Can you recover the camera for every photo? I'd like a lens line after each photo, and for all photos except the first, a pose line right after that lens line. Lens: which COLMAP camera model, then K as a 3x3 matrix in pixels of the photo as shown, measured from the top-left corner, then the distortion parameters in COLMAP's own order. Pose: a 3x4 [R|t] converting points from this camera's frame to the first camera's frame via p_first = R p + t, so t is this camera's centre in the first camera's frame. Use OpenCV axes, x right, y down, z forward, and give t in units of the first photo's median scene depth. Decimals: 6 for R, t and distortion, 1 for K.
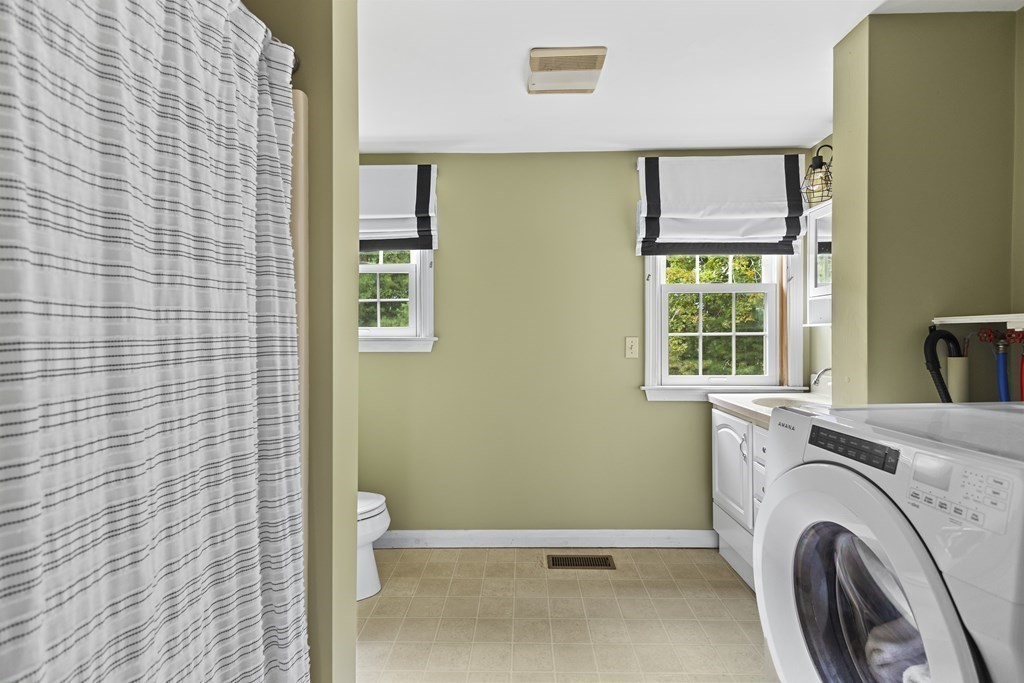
lens RADIAL K [[474.2, 0, 513.0], [0, 474.2, 329.6], [0, 0, 1]] dist [0.008546, -0.000847]
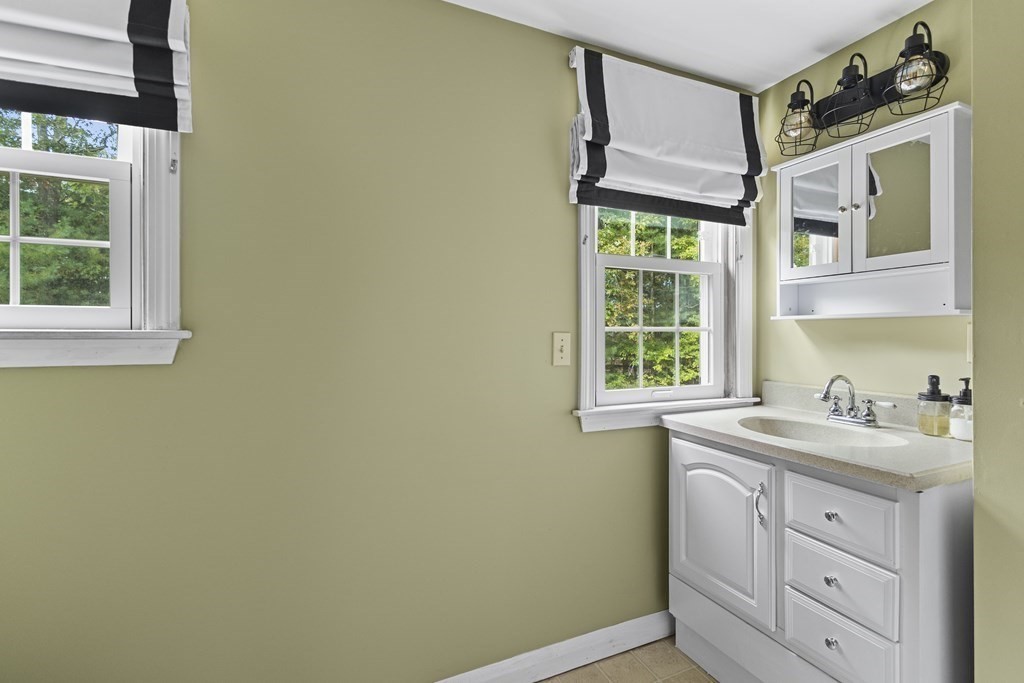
lens RADIAL K [[474.2, 0, 513.0], [0, 474.2, 329.6], [0, 0, 1]] dist [0.008546, -0.000847]
pose [[0.903654, 0.007353, 0.428200, -0.076583], [-0.008840, 0.999960, 0.001485, 0.011714], [-0.428172, -0.005128, 0.903683, 0.466621]]
